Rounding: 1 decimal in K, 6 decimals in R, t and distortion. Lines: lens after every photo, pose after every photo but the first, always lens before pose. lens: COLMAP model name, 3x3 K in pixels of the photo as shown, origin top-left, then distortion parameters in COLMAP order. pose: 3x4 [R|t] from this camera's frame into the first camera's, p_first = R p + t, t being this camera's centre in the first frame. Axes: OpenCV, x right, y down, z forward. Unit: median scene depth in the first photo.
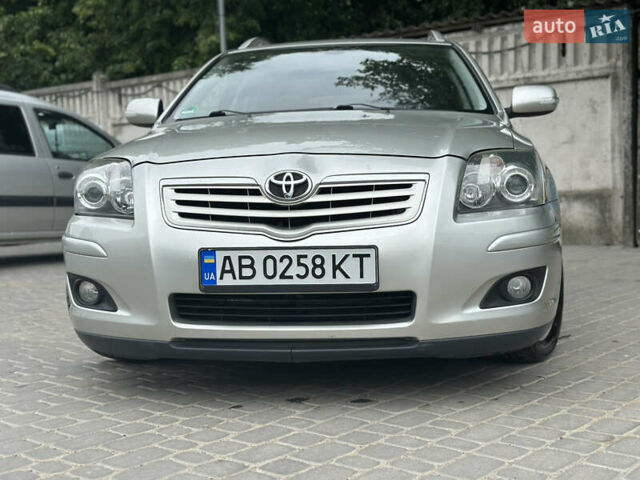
lens RADIAL K [[899.8, 0, 324.3], [0, 899.8, 252.8], [0, 0, 1]] dist [0.111275, 0.000000]
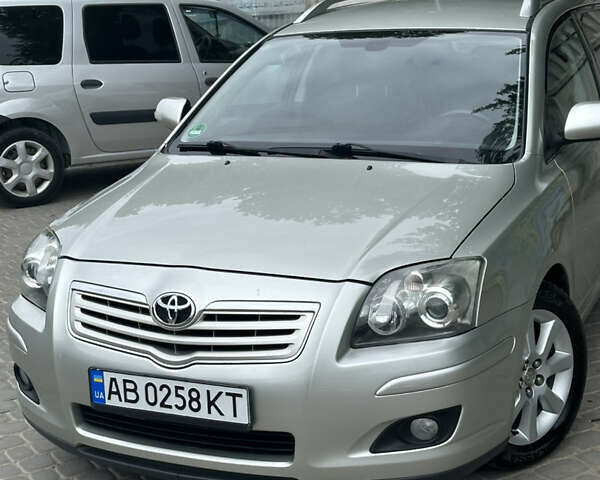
lens RADIAL K [[1124.4, 0, 297.7], [0, 1124.4, 244.9], [0, 0, 1]] dist [0.120079, 0.000000]
pose [[0.946644, 0.059250, -0.316787, 0.450682], [-0.006353, 0.986195, 0.165468, -0.334180], [0.322218, -0.154627, 0.933952, -0.065322]]
